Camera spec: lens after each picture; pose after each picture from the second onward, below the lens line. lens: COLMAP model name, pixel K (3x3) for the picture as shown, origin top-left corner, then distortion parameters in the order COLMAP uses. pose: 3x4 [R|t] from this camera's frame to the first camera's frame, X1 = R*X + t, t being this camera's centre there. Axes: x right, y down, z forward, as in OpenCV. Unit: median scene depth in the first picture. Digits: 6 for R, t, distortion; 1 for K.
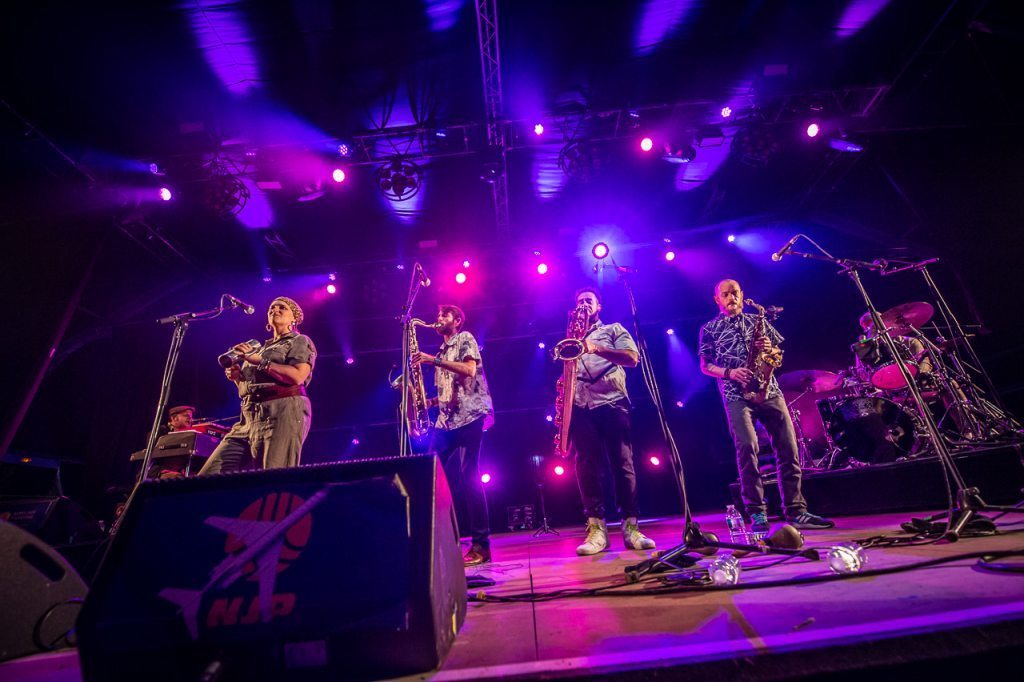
lens RADIAL K [[407.3, 0, 512.0], [0, 407.3, 341.0], [0, 0, 1]] dist [-0.019835, 0.000256]
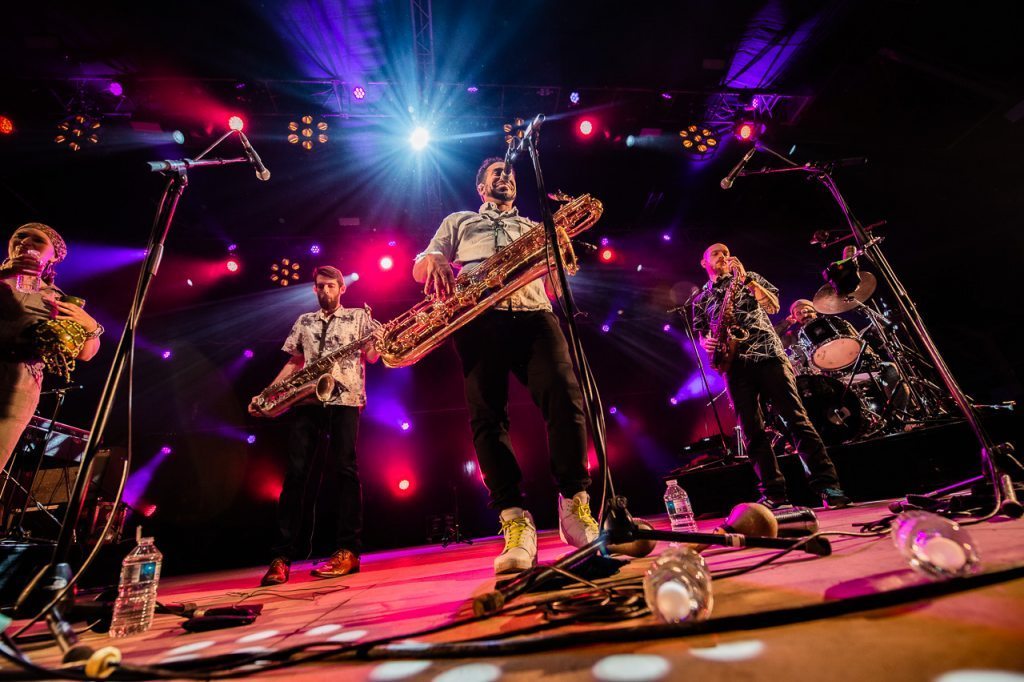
lens RADIAL K [[407.3, 0, 512.0], [0, 407.3, 341.0], [0, 0, 1]] dist [-0.019835, 0.000256]
pose [[0.989128, 0.038740, 0.141864, 0.188661], [-0.034842, 0.998947, -0.029857, 0.222101], [-0.142871, 0.024590, 0.989436, 0.398492]]
